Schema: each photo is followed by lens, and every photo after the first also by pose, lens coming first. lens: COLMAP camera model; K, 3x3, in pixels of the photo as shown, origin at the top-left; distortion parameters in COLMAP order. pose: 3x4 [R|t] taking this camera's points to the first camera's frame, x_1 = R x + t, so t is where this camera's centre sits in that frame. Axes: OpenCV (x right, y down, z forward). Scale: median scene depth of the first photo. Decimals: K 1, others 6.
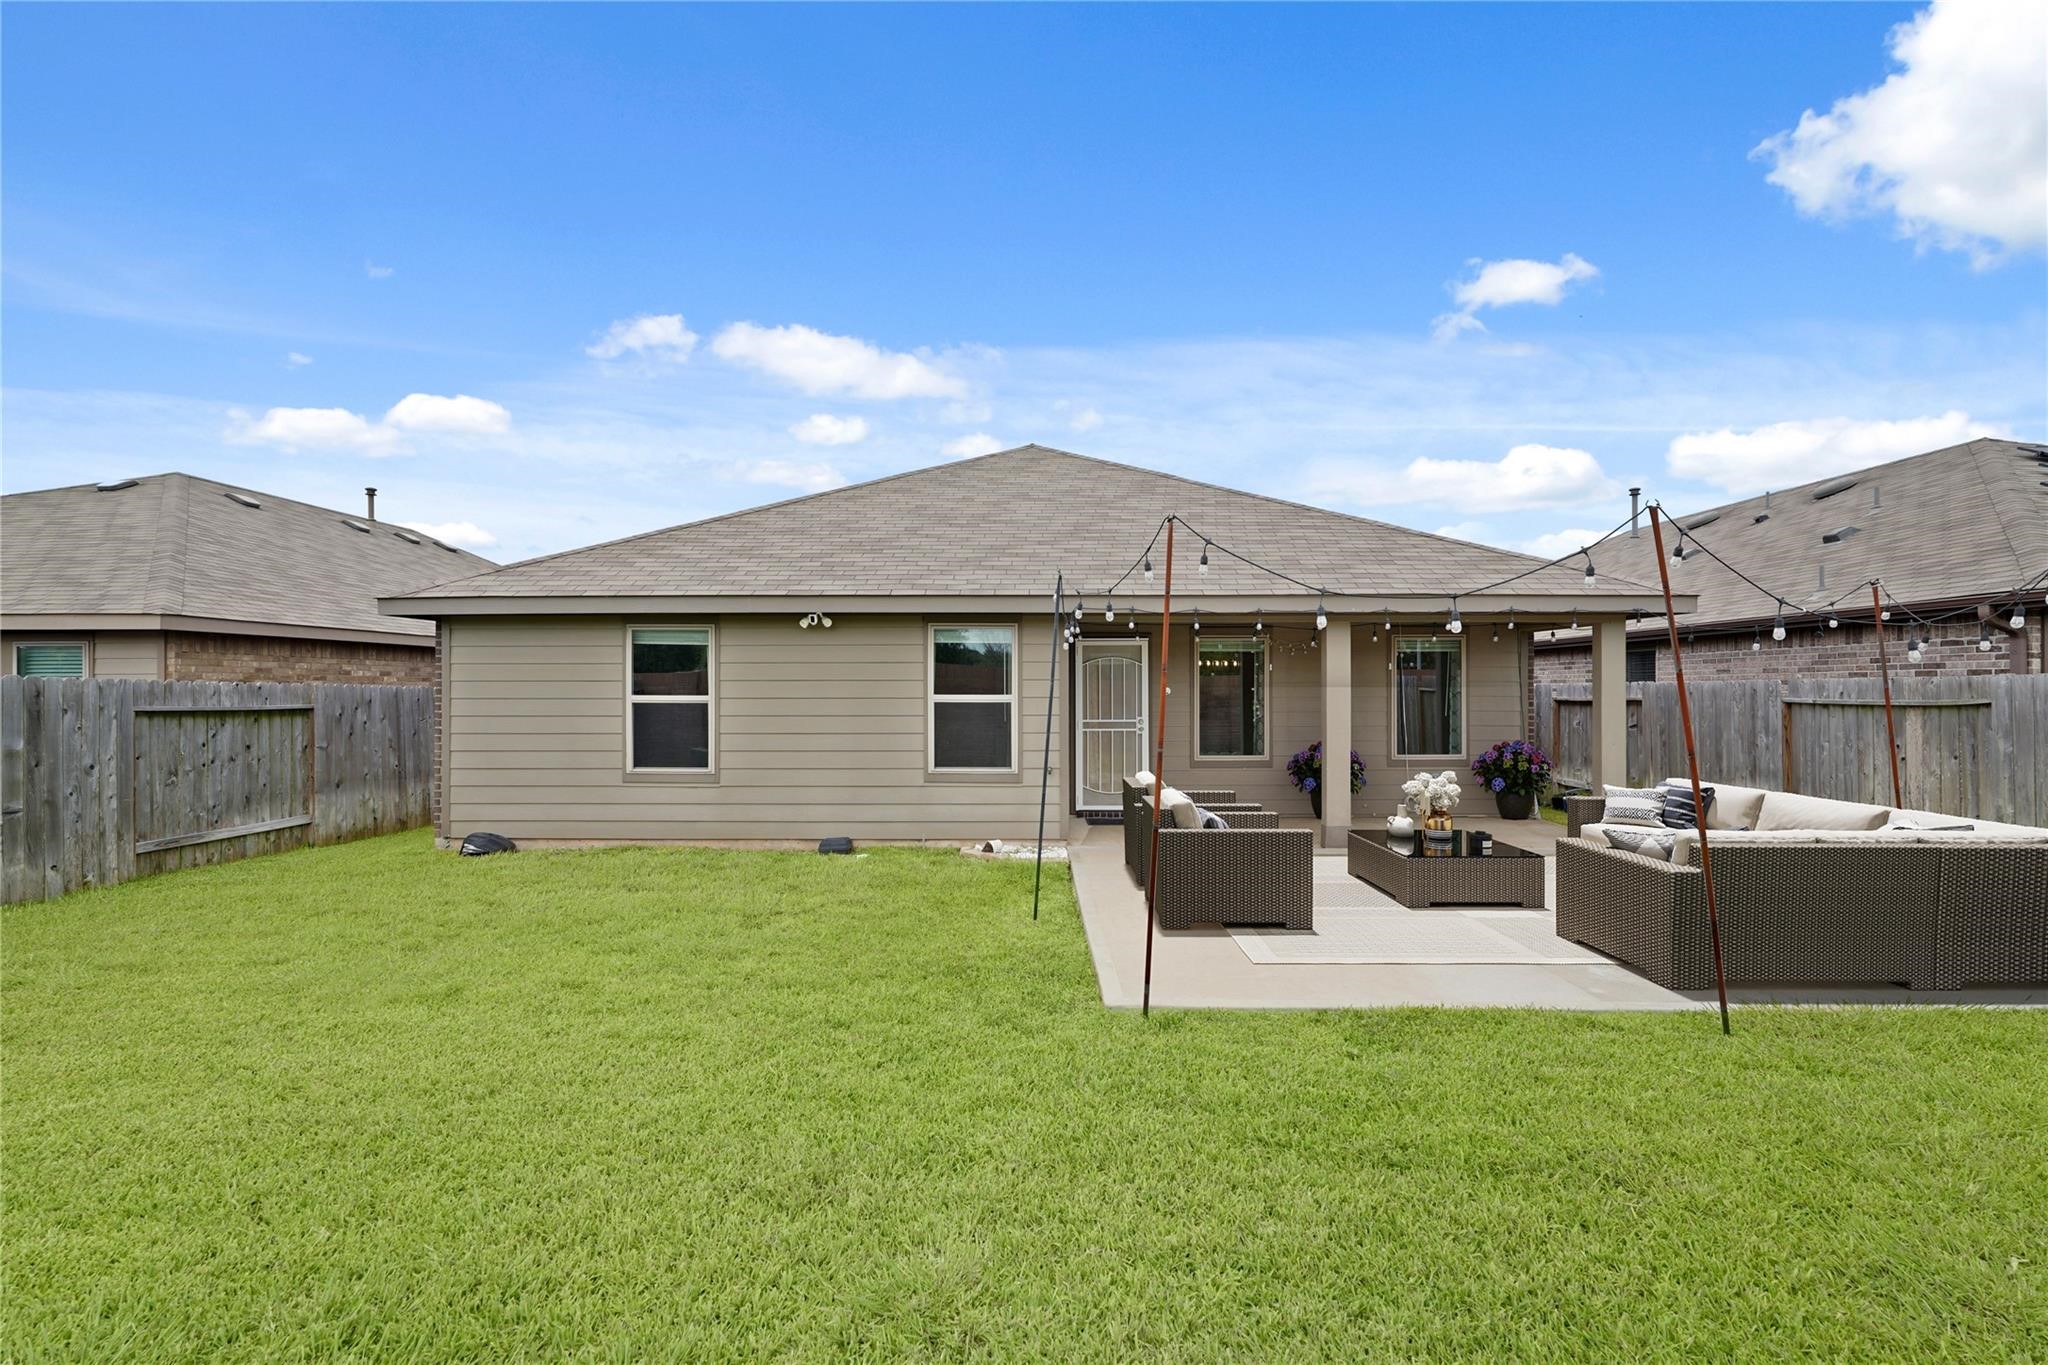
lens RADIAL K [[902.3, 0, 1017.3], [0, 902.3, 674.5], [0, 0, 1]] dist [-0.015805, 0.005549]
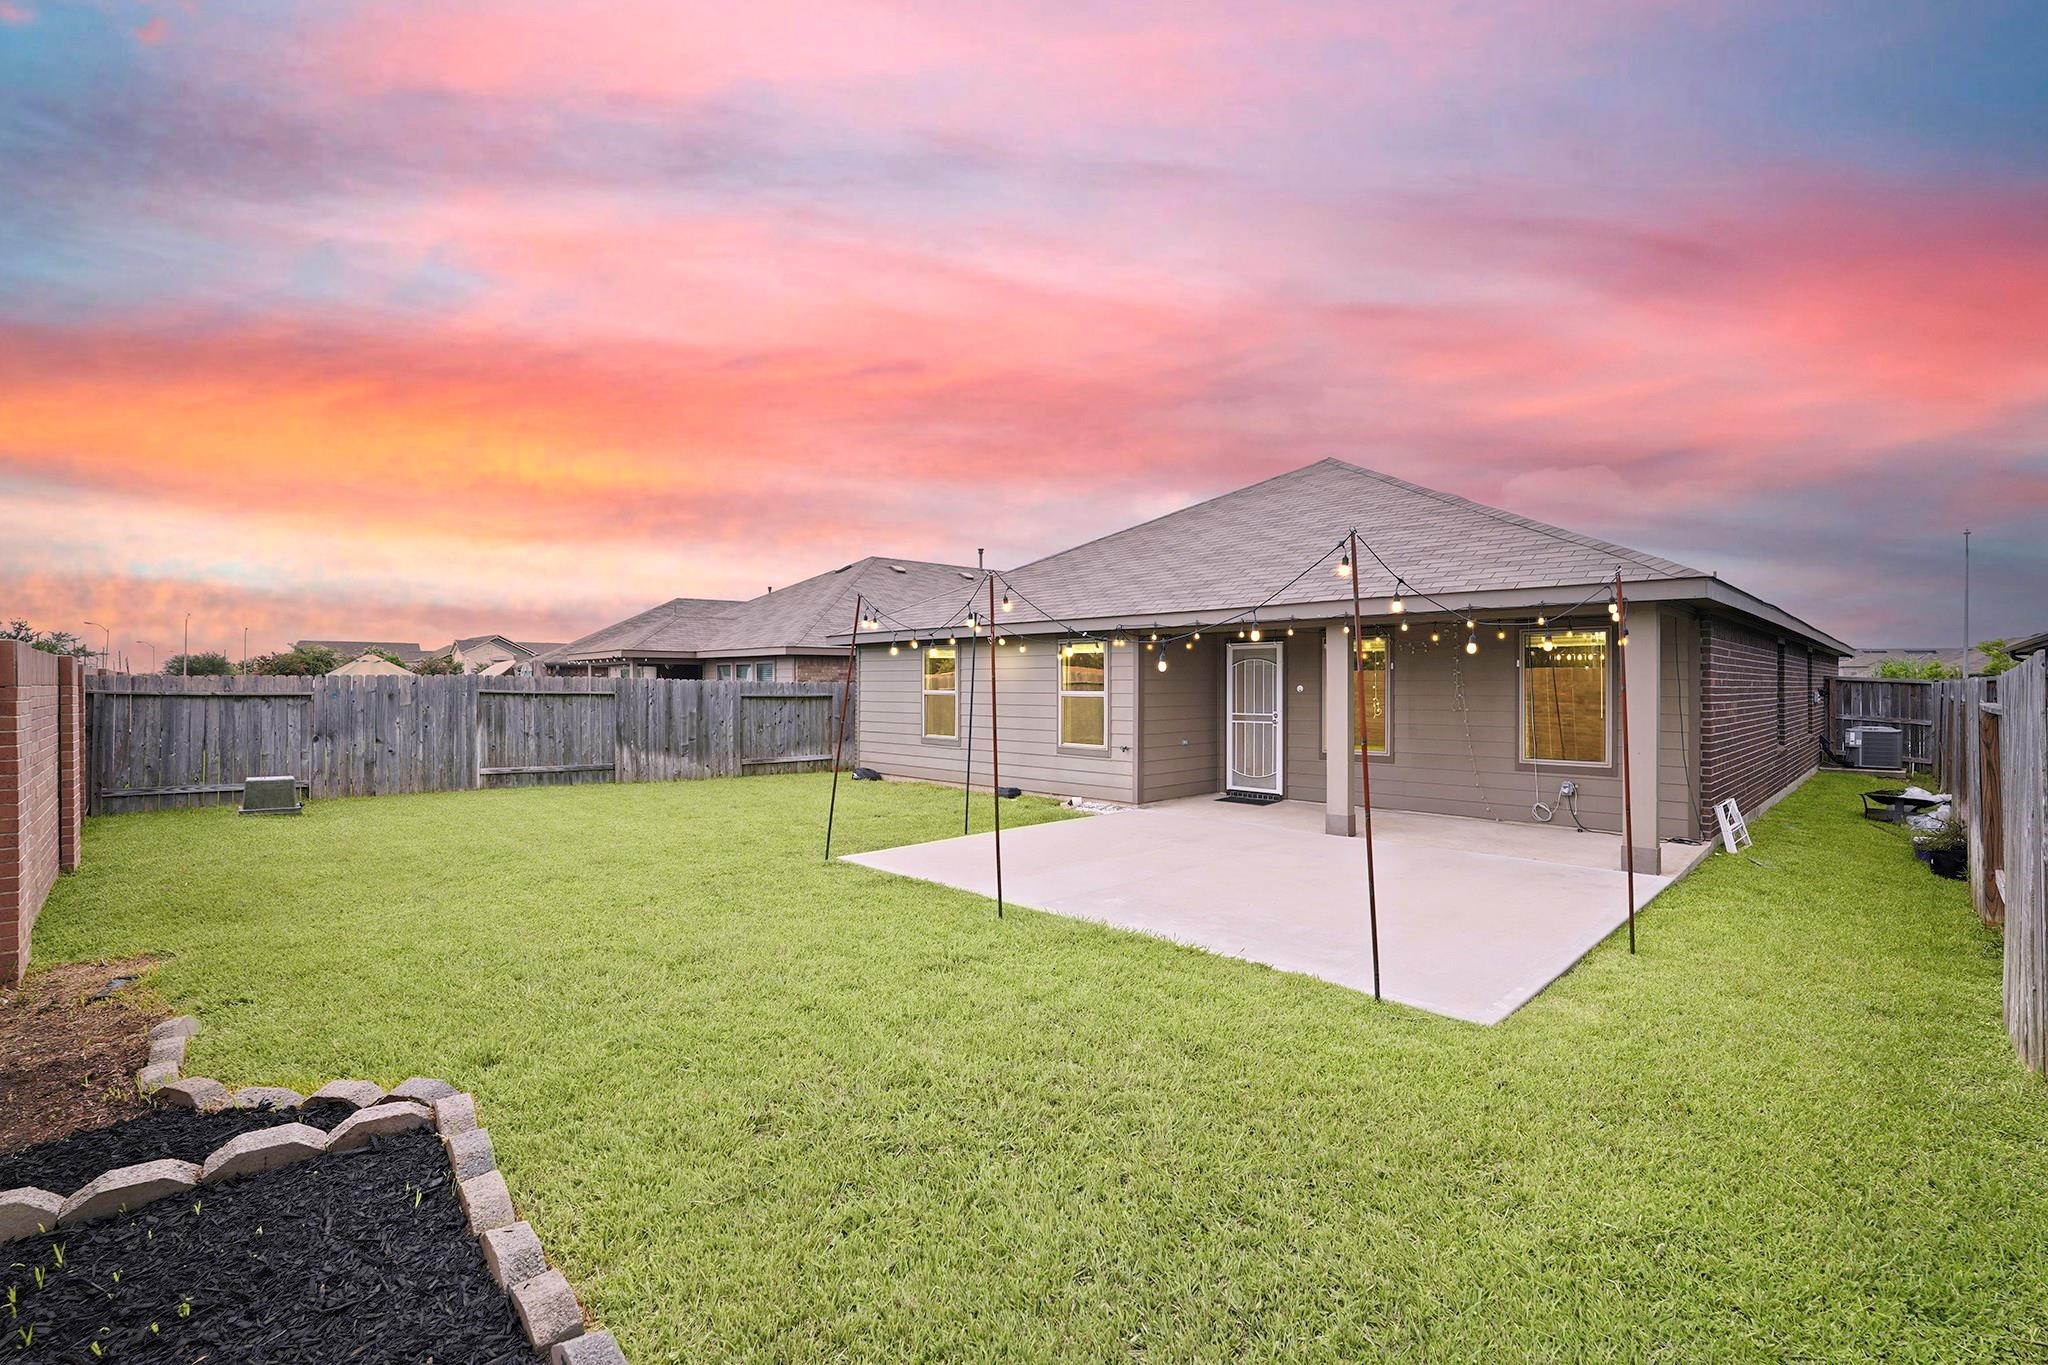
lens RADIAL K [[902.3, 0, 1029.6], [0, 902.3, 686.5], [0, 0, 1]] dist [-0.015805, 0.005549]
pose [[0.713620, 0.003865, -0.700522, 0.848633], [0.009187, 0.999847, 0.014876, -0.005381], [0.700473, -0.017051, 0.713475, -0.025619]]
